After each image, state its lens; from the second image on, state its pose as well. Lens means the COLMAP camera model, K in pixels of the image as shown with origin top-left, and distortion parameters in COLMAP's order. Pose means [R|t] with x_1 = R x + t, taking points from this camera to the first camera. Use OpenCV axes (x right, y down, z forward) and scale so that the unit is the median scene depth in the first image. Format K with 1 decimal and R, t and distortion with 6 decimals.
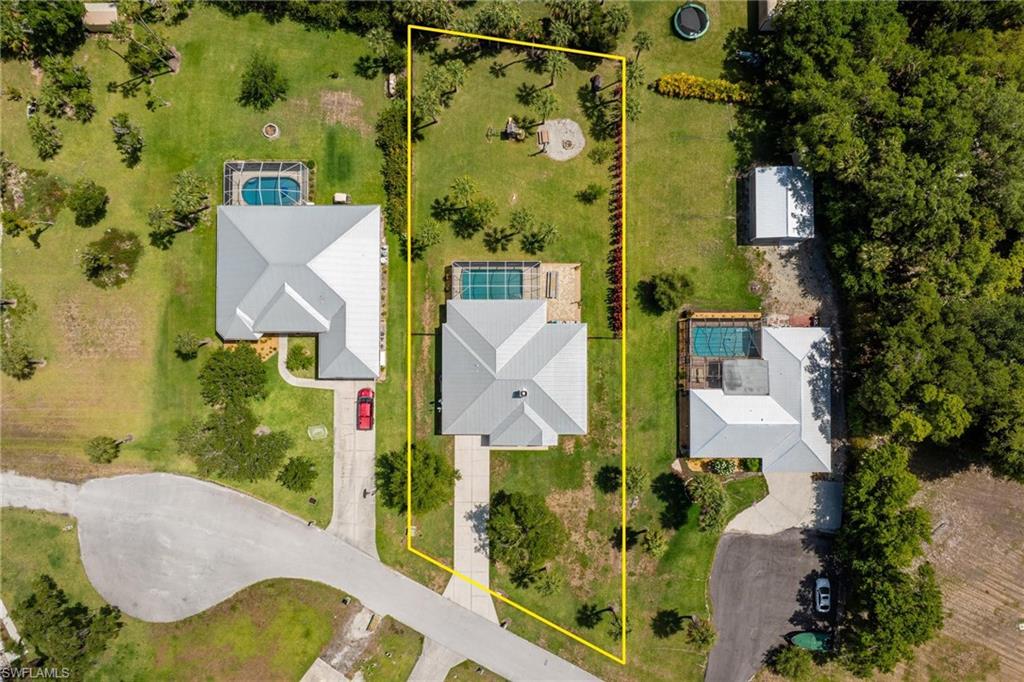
lens RADIAL K [[714.1, 0, 521.5], [0, 714.1, 357.7], [0, 0, 1]] dist [-0.018264, -0.001579]
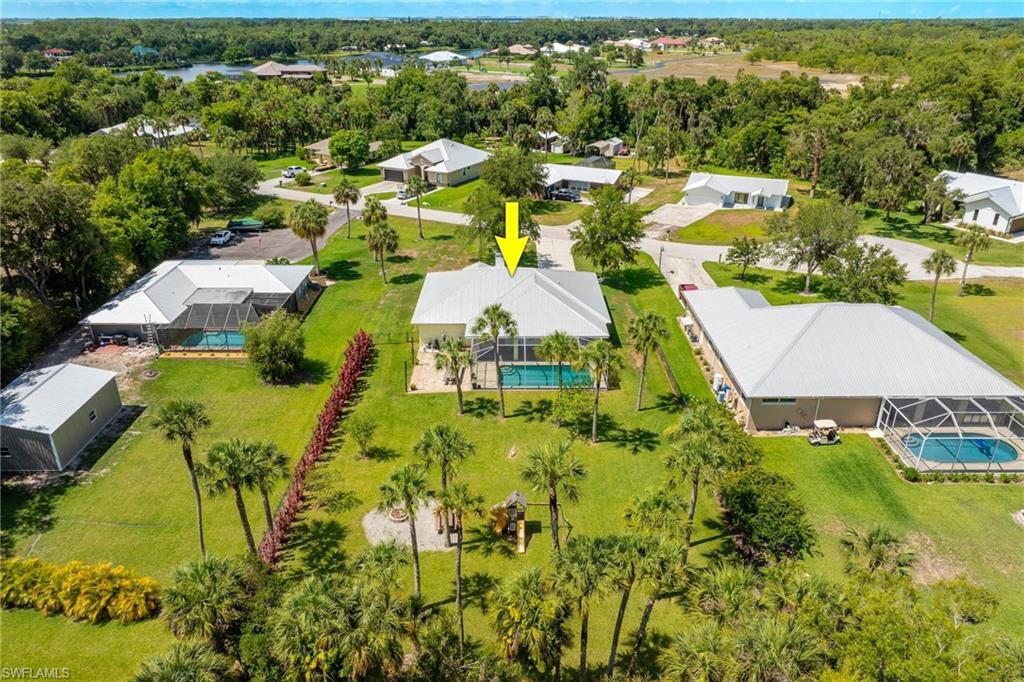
lens RADIAL K [[717.4, 0, 517.2], [0, 717.4, 338.4], [0, 0, 1]] dist [-0.024894, -0.000698]
pose [[-0.999916, 0.012708, -0.002482, -0.014805], [-0.007347, -0.399080, 0.916887, -0.695634], [0.010661, 0.916828, 0.399140, 0.706046]]
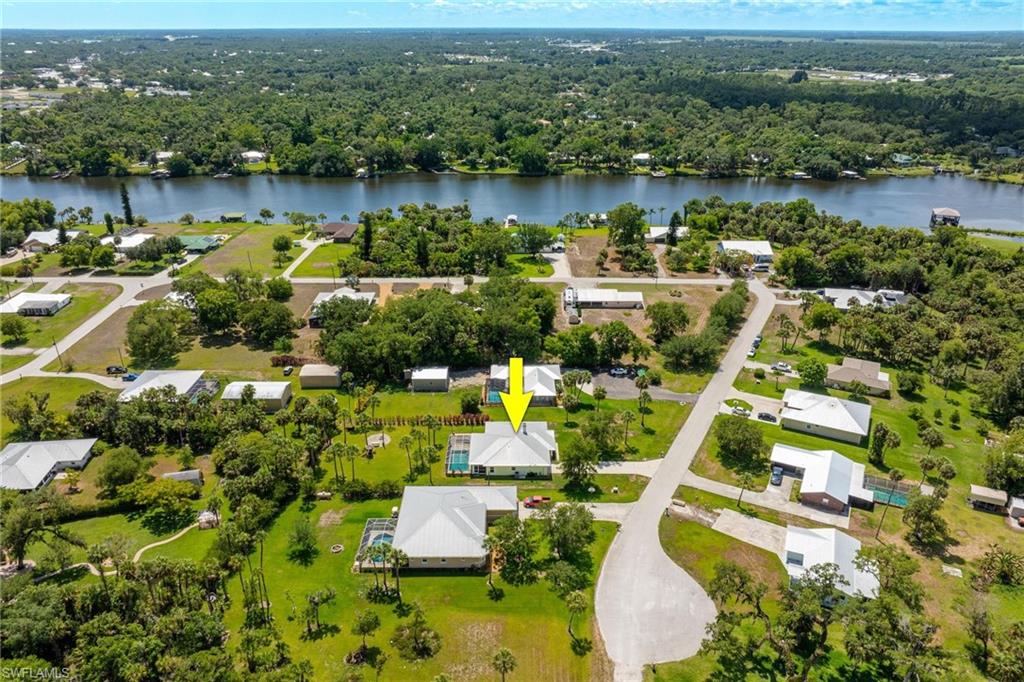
lens RADIAL K [[714.1, 0, 521.5], [0, 714.1, 357.7], [0, 0, 1]] dist [-0.018264, -0.001579]
pose [[-0.015165, -0.415715, 0.909369, -1.453770], [0.999745, 0.008938, 0.020758, 0.004603], [-0.016757, 0.909451, 0.415473, 0.092635]]
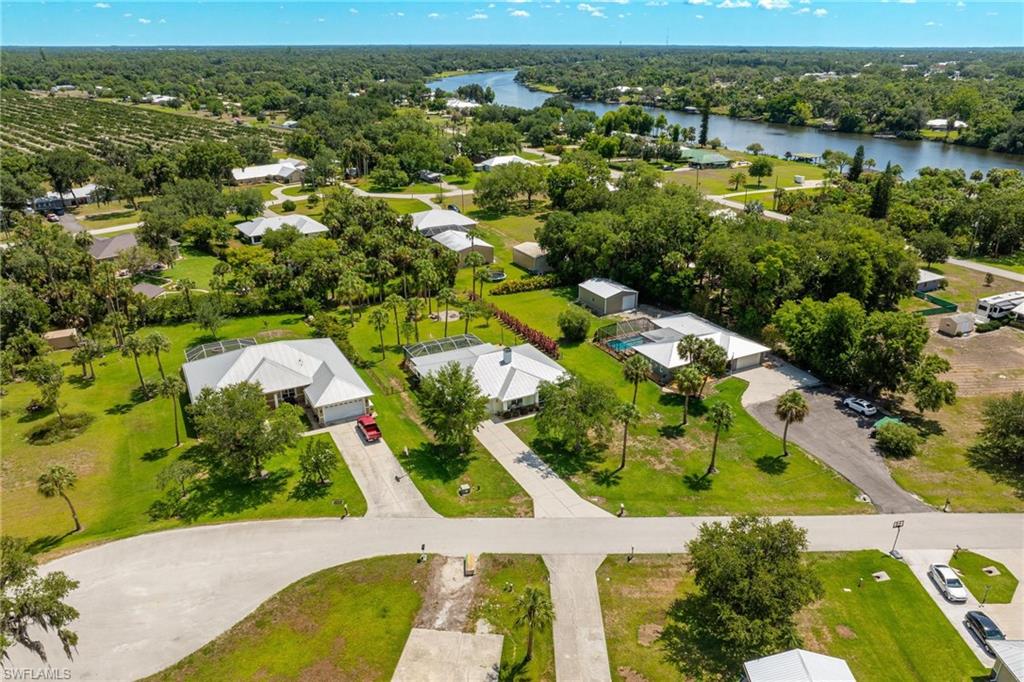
lens RADIAL K [[725.7, 0, 521.3], [0, 725.7, 364.8], [0, 0, 1]] dist [-0.014982, -0.002514]
pose [[0.880510, -0.185703, 0.436138, -0.441062], [0.473835, 0.370983, -0.798656, 0.901708], [-0.013486, 0.909882, 0.414647, 0.515514]]
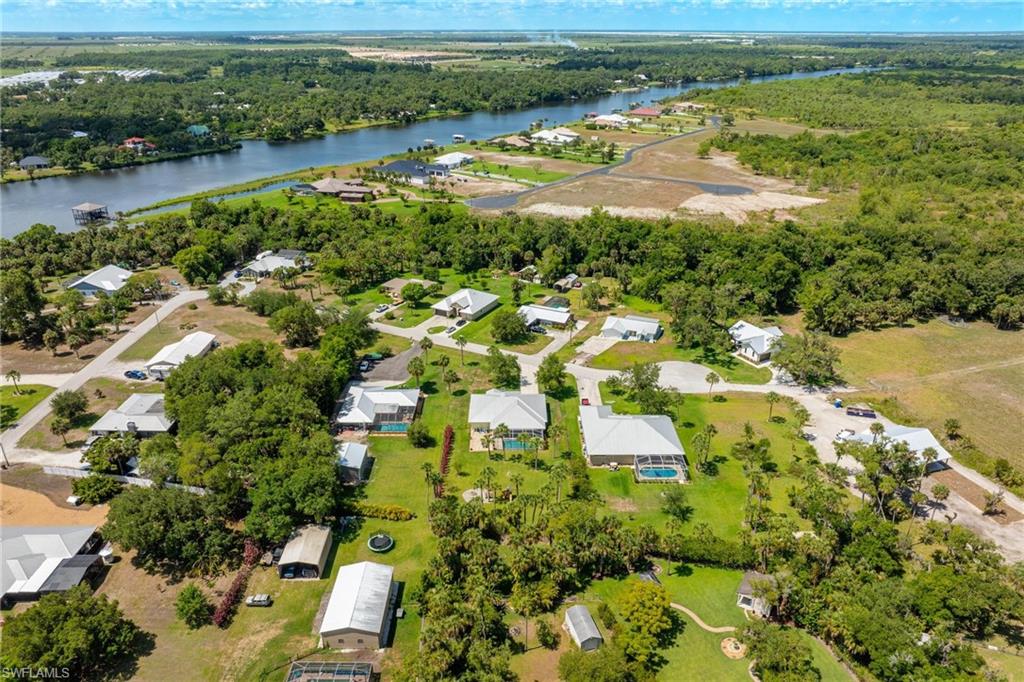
lens RADIAL K [[714.1, 0, 521.5], [0, 714.1, 357.7], [0, 0, 1]] dist [-0.018264, -0.001579]
pose [[-0.999846, 0.012985, -0.011775, -0.026018], [-0.016027, -0.405139, 0.914115, -1.603496], [0.007099, 0.914163, 0.405285, 0.107126]]
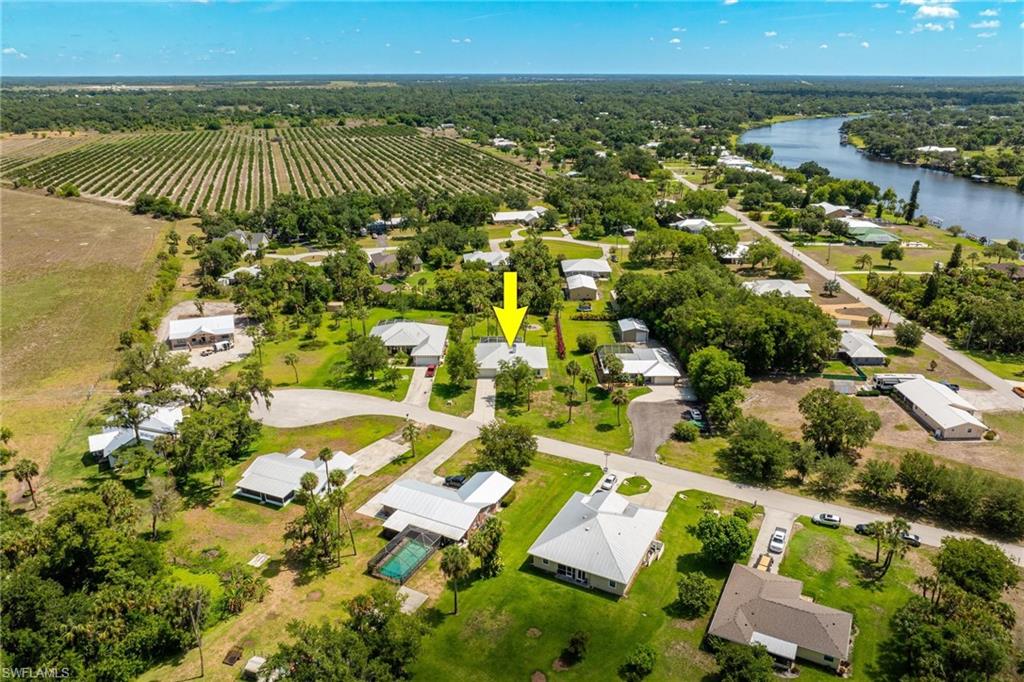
lens RADIAL K [[725.7, 0, 521.3], [0, 725.7, 364.8], [0, 0, 1]] dist [-0.014982, -0.002514]
pose [[0.999872, 0.002726, 0.015789, -0.009858], [0.013481, 0.389449, -0.920949, 1.826099], [-0.008660, 0.921044, 0.389363, 0.233386]]
